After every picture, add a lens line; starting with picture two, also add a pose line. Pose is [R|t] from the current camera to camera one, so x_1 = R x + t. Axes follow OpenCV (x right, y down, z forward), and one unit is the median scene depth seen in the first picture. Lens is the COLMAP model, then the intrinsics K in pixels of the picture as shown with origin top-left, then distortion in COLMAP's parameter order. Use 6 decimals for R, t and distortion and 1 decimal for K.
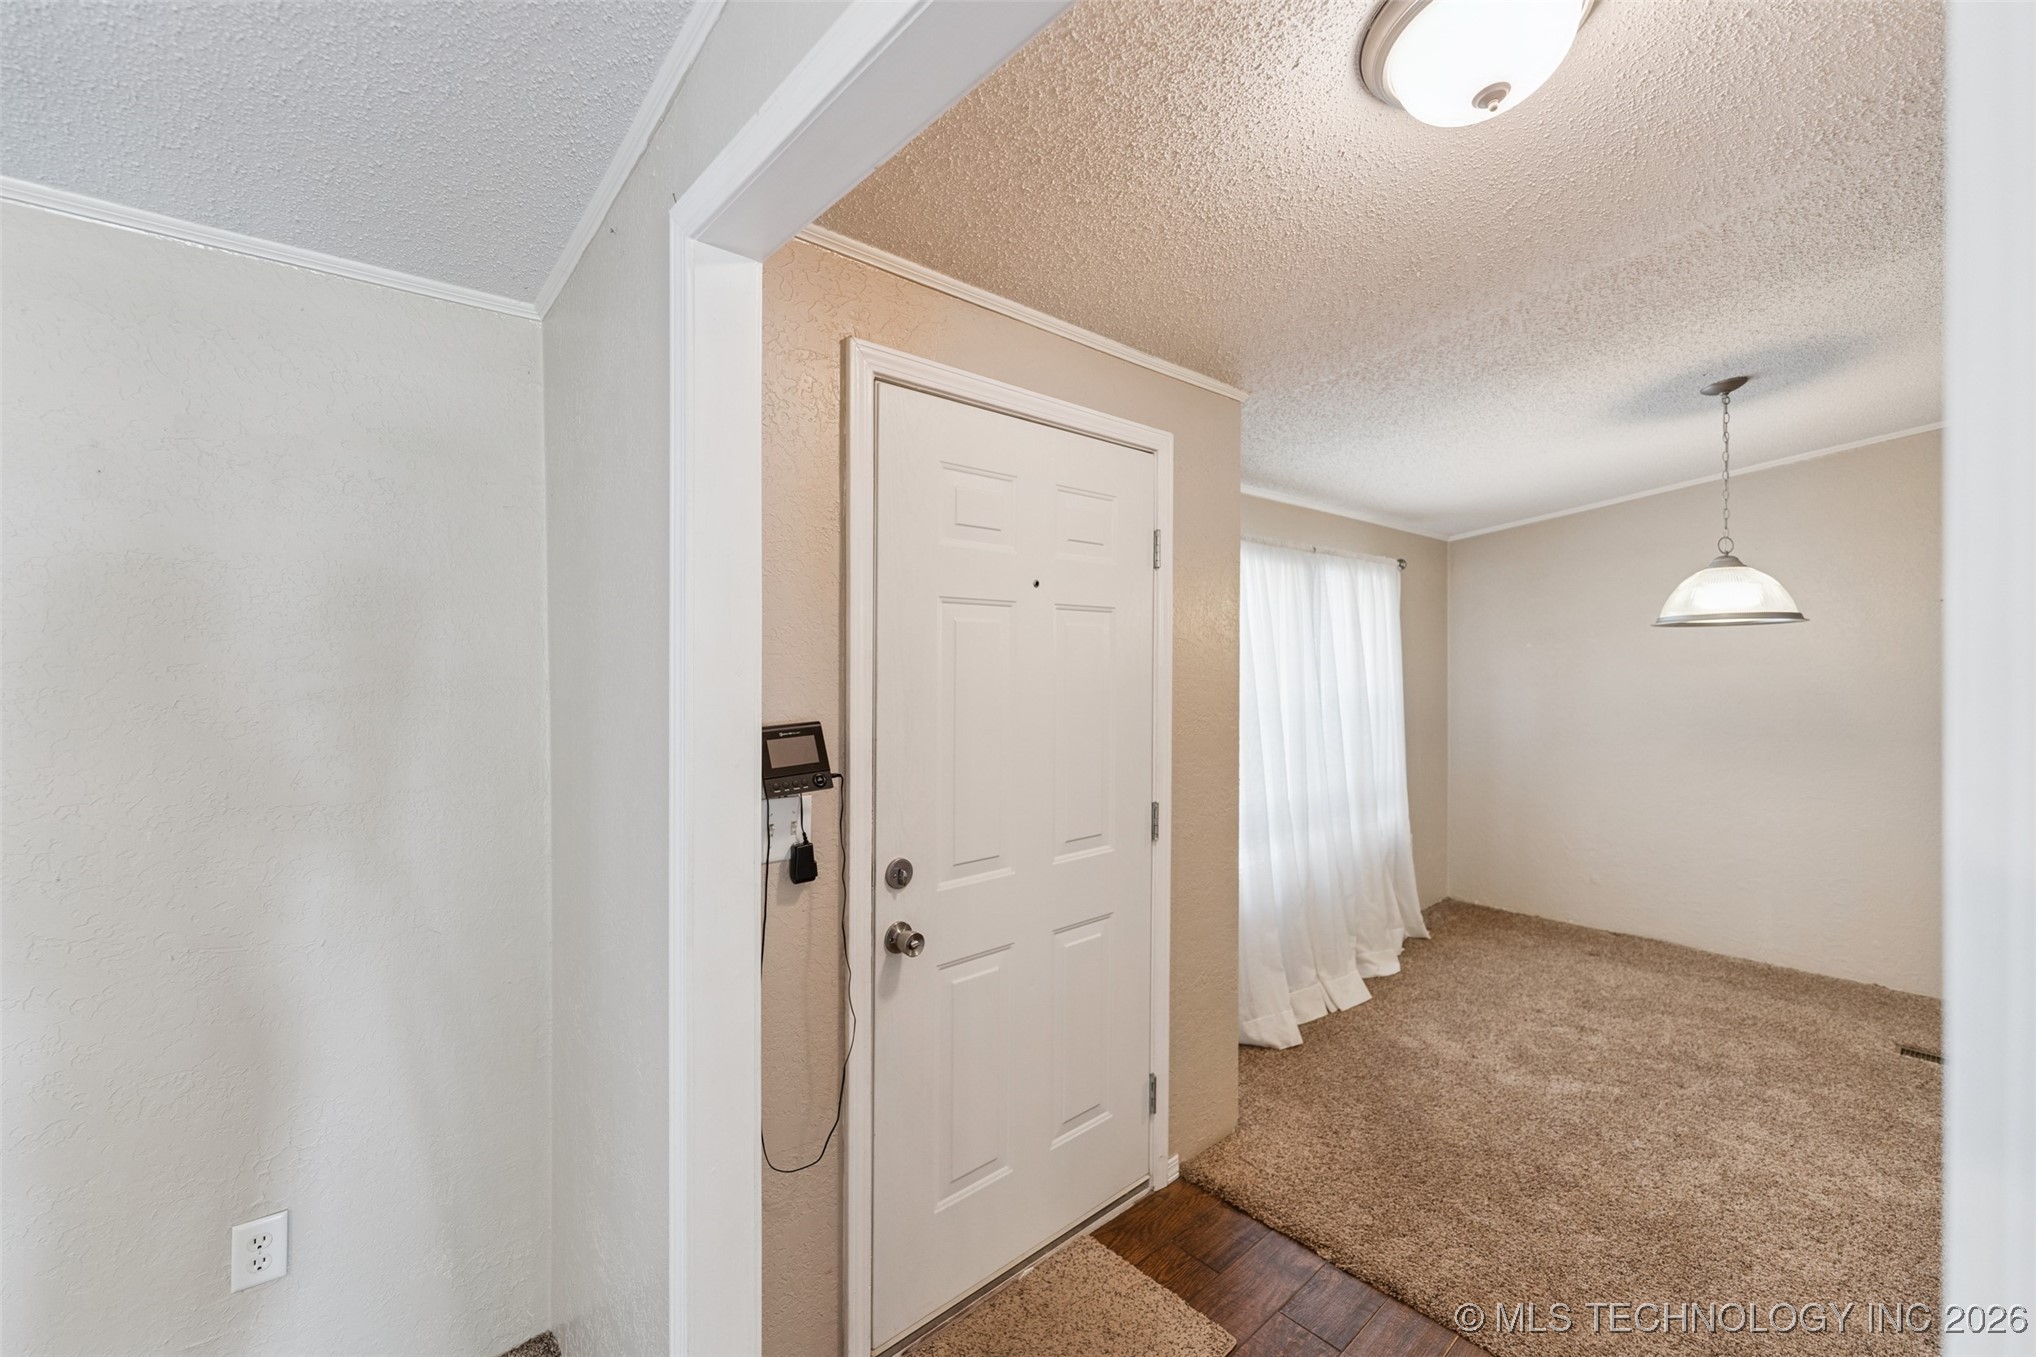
lens RADIAL K [[828.3, 0, 1014.1], [0, 828.3, 658.5], [0, 0, 1]] dist [0.004893, -0.001707]
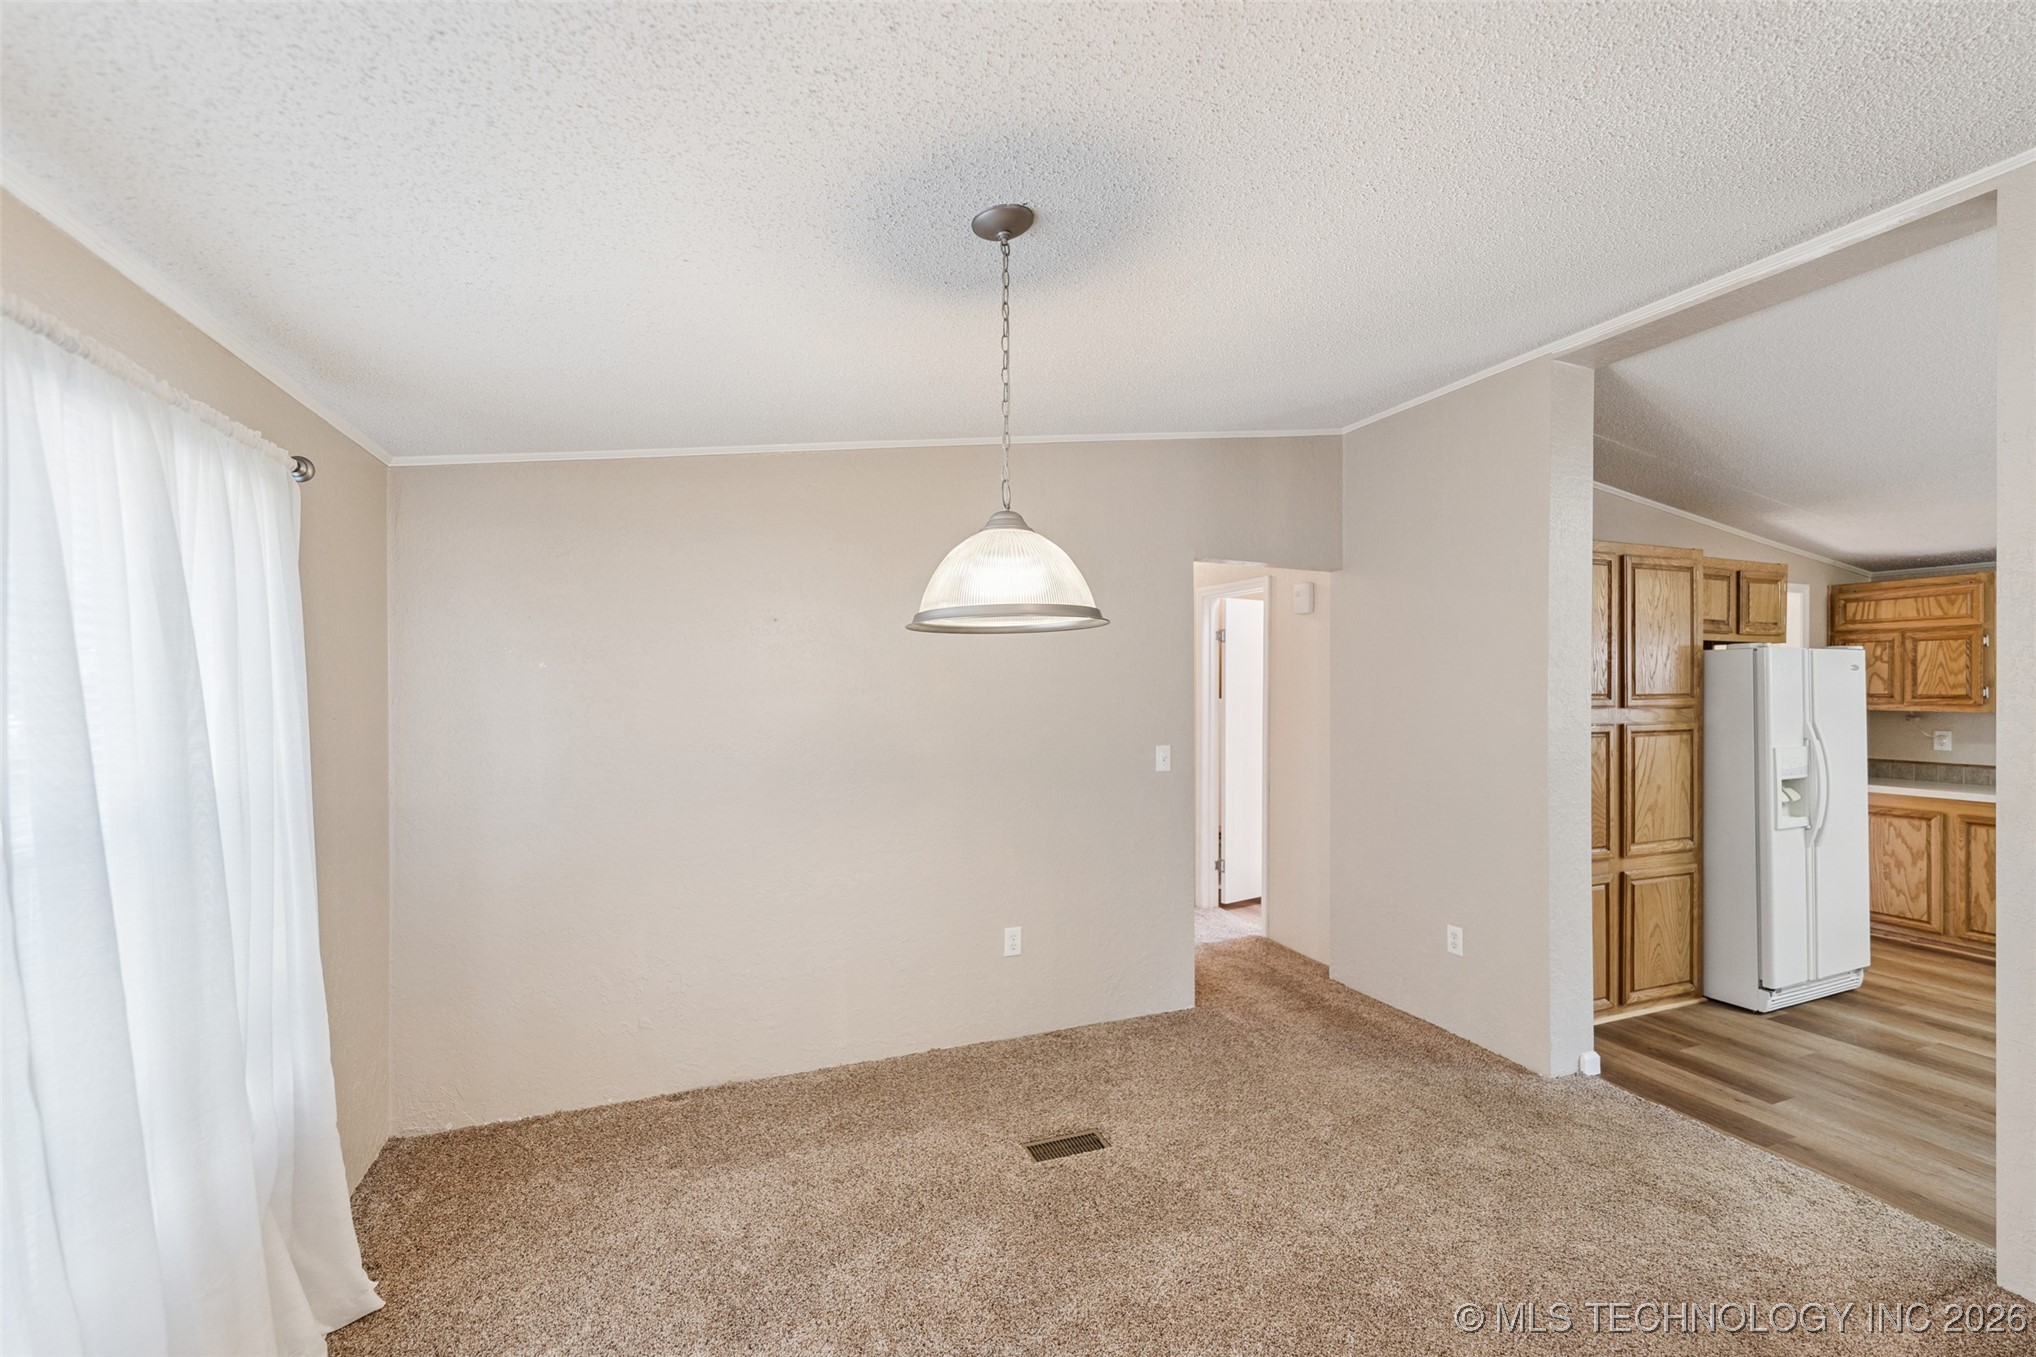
lens RADIAL K [[828.3, 0, 1011.9], [0, 828.3, 687.1], [0, 0, 1]] dist [0.004893, -0.001707]
pose [[0.362014, -0.000637, 0.932173, 0.229368], [0.000791, 1.000000, 0.000376, 0.001645], [-0.932172, 0.000601, 0.362014, 0.581269]]
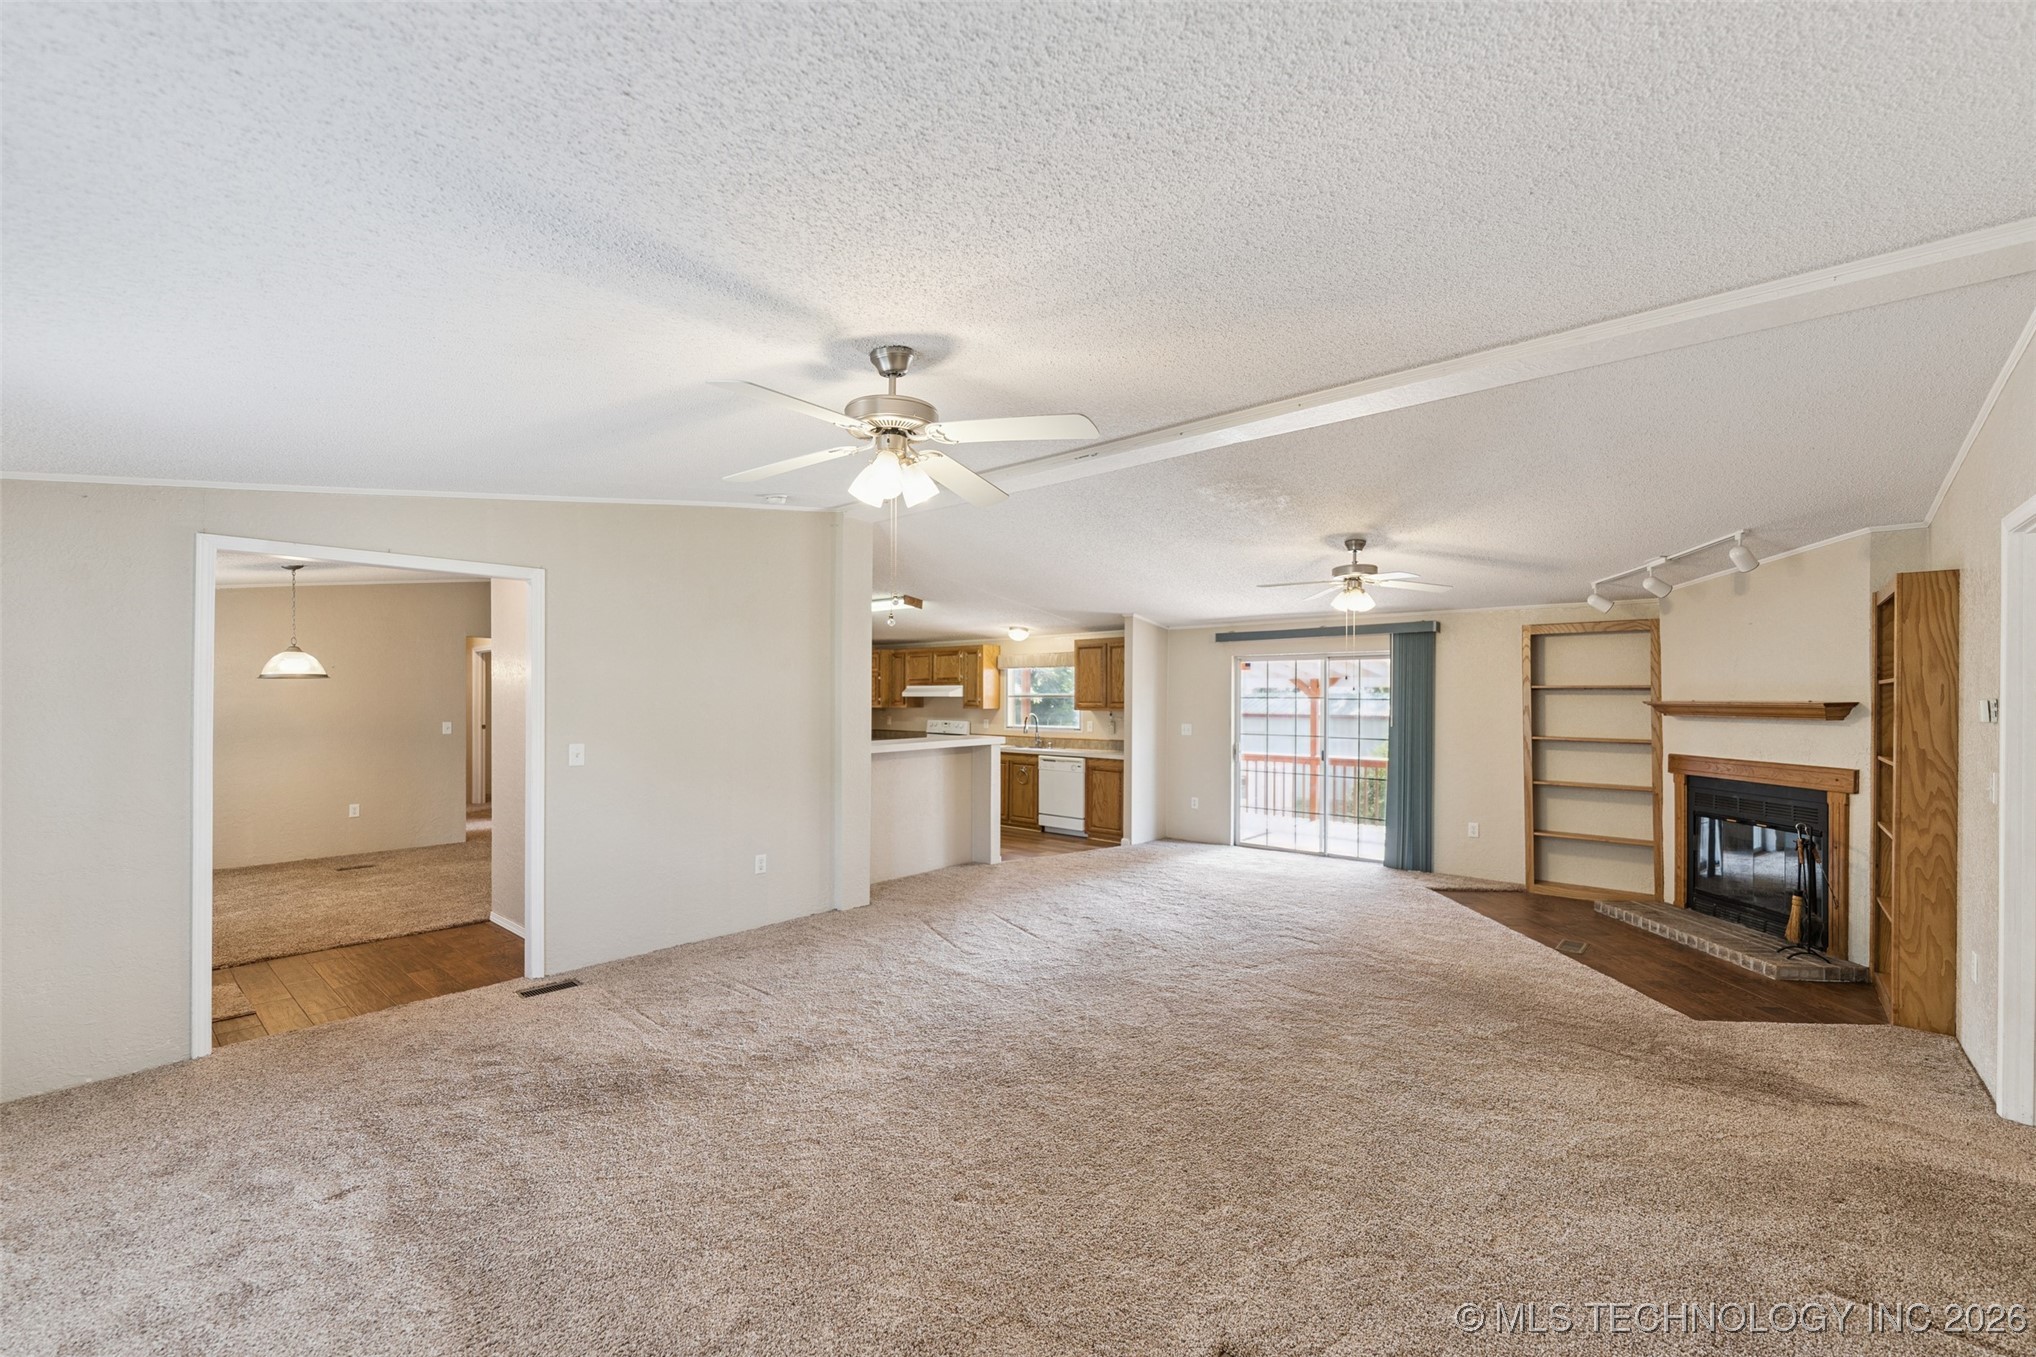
lens RADIAL K [[828.3, 0, 1003.2], [0, 828.3, 699.3], [0, 0, 1]] dist [0.004893, -0.001707]
pose [[-0.101732, -0.006182, 0.994793, -1.051361], [-0.004711, 0.999972, 0.005732, -0.007097], [-0.994801, -0.004103, -0.101758, -0.425346]]
